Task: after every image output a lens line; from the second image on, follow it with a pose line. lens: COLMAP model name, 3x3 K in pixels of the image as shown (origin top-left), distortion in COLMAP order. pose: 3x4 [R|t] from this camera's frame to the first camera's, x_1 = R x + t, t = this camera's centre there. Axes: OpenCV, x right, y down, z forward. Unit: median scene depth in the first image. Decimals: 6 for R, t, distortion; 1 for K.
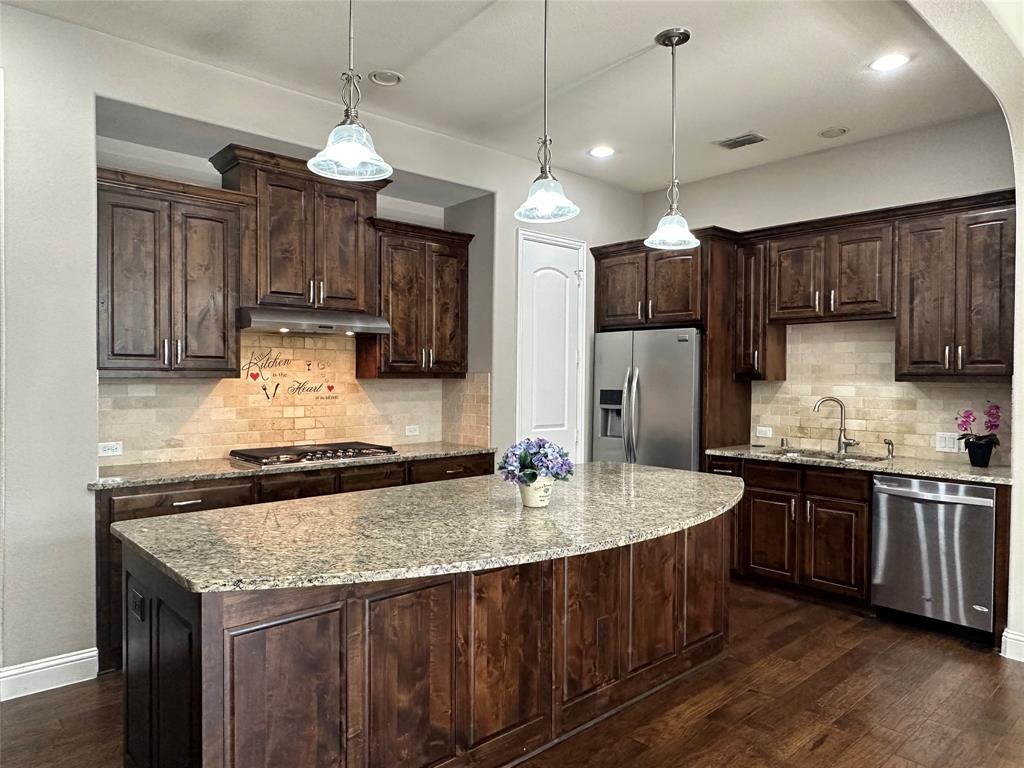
lens RADIAL K [[682.1, 0, 503.7], [0, 682.1, 388.7], [0, 0, 1]] dist [-0.003537, 0.004557]
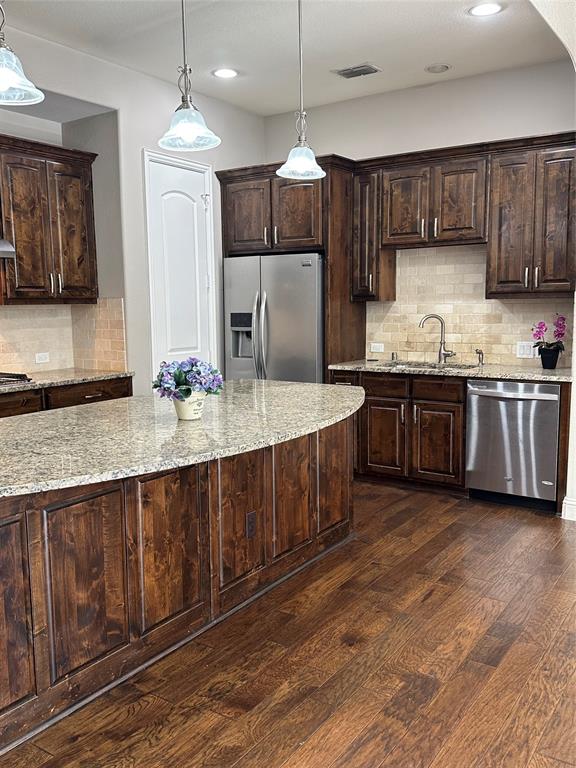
lens RADIAL K [[684.9, 0, 284.0], [0, 684.9, 387.3], [0, 0, 1]] dist [0.120231, -0.164233]
pose [[0.970804, -0.047734, 0.235076, -0.039971], [0.022236, 0.993689, 0.109946, 0.001451], [-0.238840, -0.101509, 0.965739, -0.066136]]
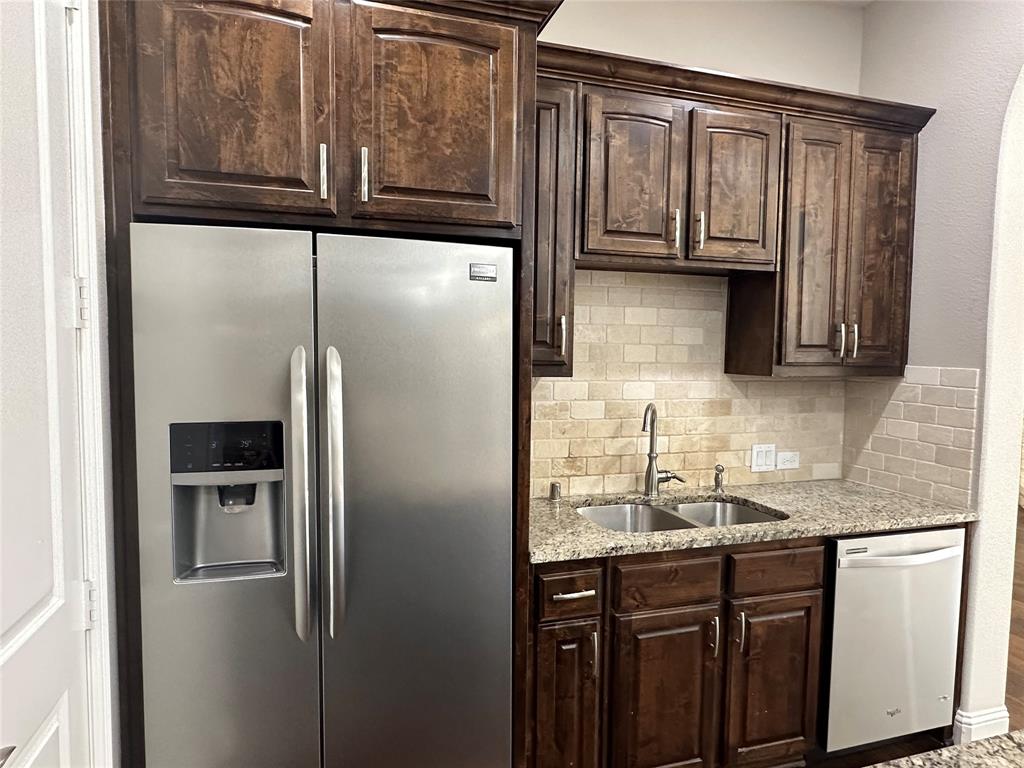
lens RADIAL K [[632.7, 0, 515.0], [0, 632.7, 389.8], [0, 0, 1]] dist [-0.002749, -0.001250]
pose [[0.413407, -0.059619, 0.908592, -0.049656], [0.007357, 0.998040, 0.062141, -0.033799], [-0.910516, -0.019005, 0.413036, 0.921708]]
